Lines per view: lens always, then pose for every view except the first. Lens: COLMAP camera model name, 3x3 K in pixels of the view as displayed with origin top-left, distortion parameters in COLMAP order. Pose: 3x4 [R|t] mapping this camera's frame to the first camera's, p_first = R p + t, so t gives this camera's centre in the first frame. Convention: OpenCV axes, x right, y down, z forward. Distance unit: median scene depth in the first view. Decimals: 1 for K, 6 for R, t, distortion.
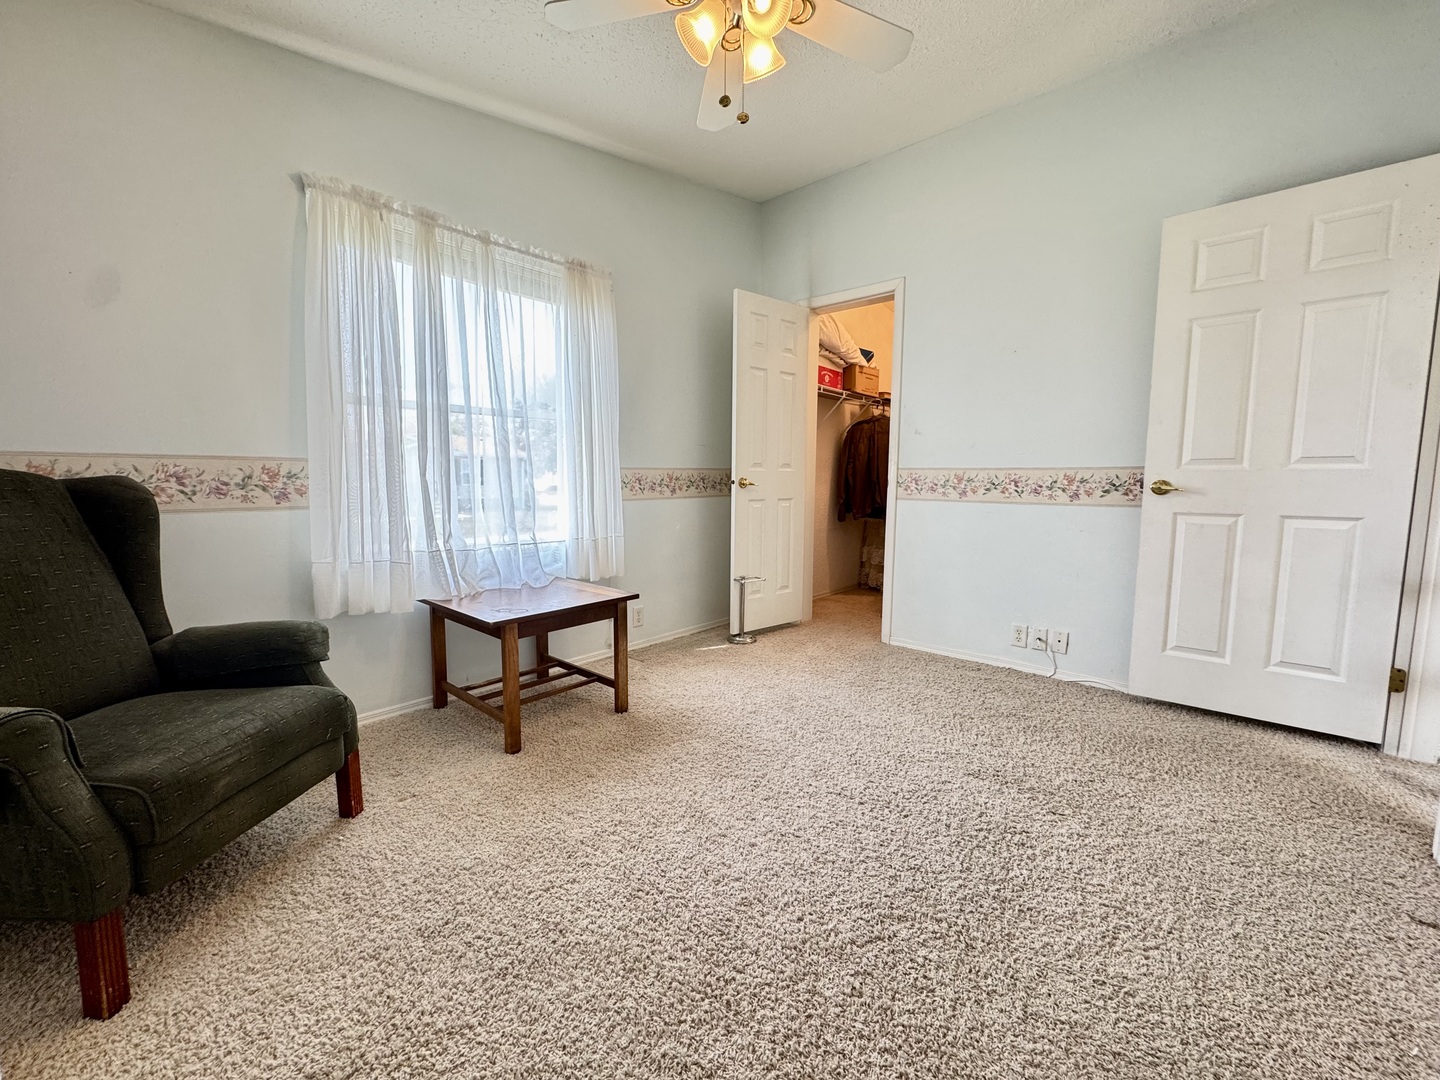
lens RADIAL K [[571.1, 0, 734.8], [0, 571.1, 545.8], [0, 0, 1]] dist [-0.000507, -0.000101]
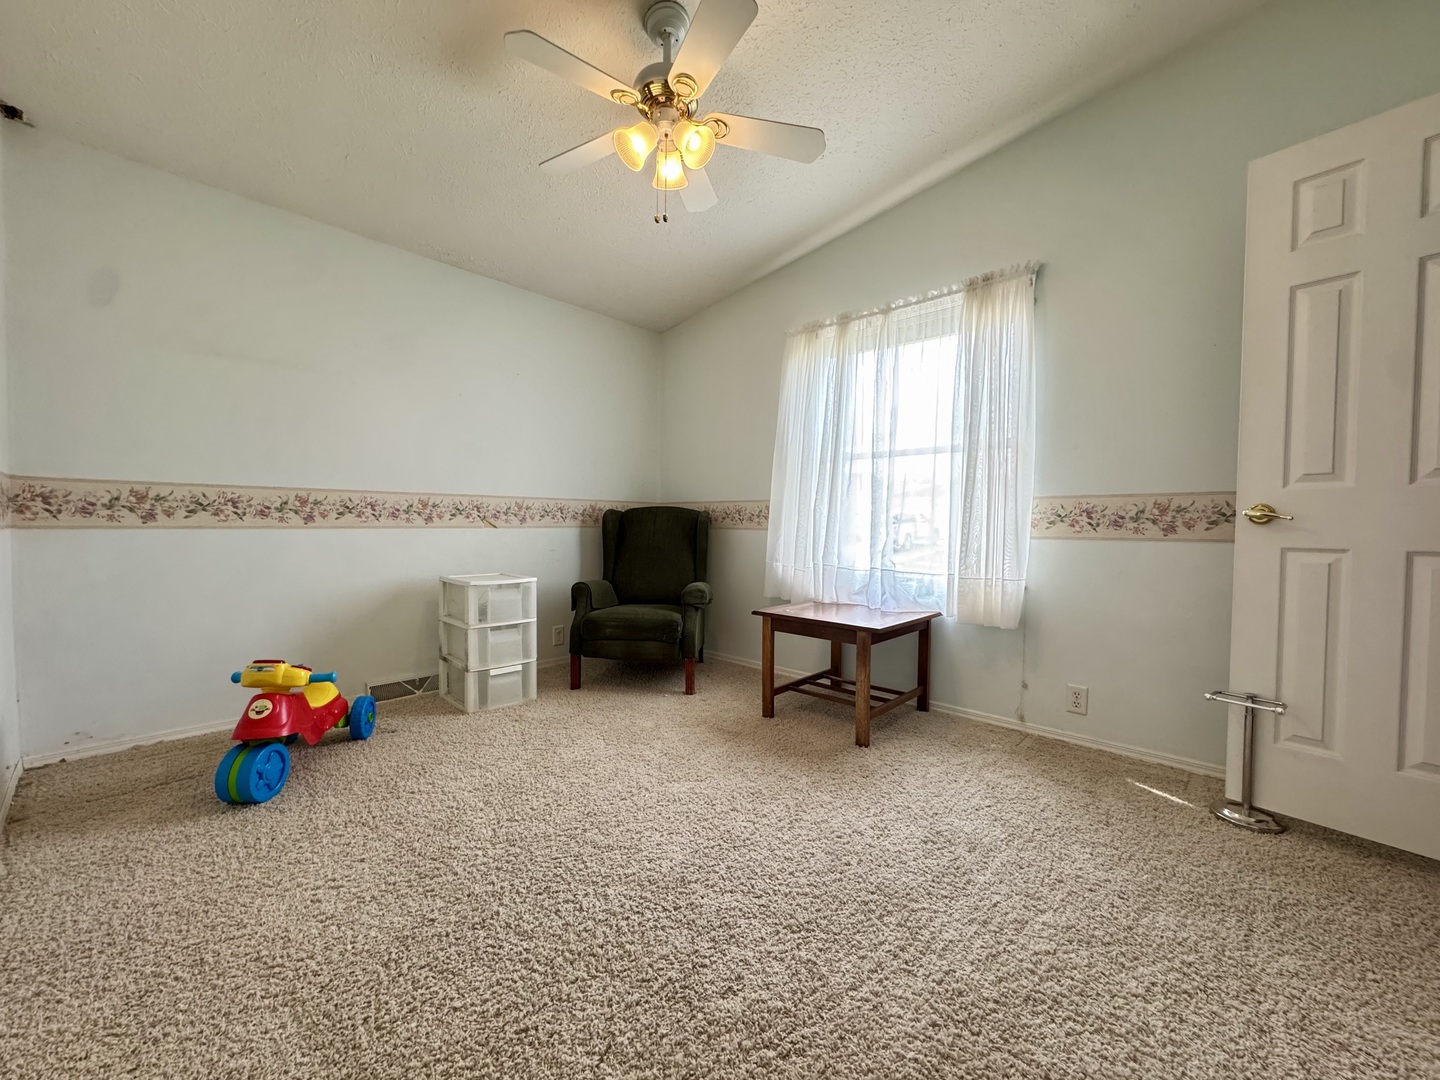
lens RADIAL K [[582.1, 0, 718.1], [0, 582.1, 531.1], [0, 0, 1]] dist [-0.000507, -0.000104]
pose [[-0.031324, 0.025638, -0.999180, 0.765978], [-0.113804, 0.993078, 0.029049, -0.073636], [0.993009, 0.114621, -0.028189, 0.715146]]
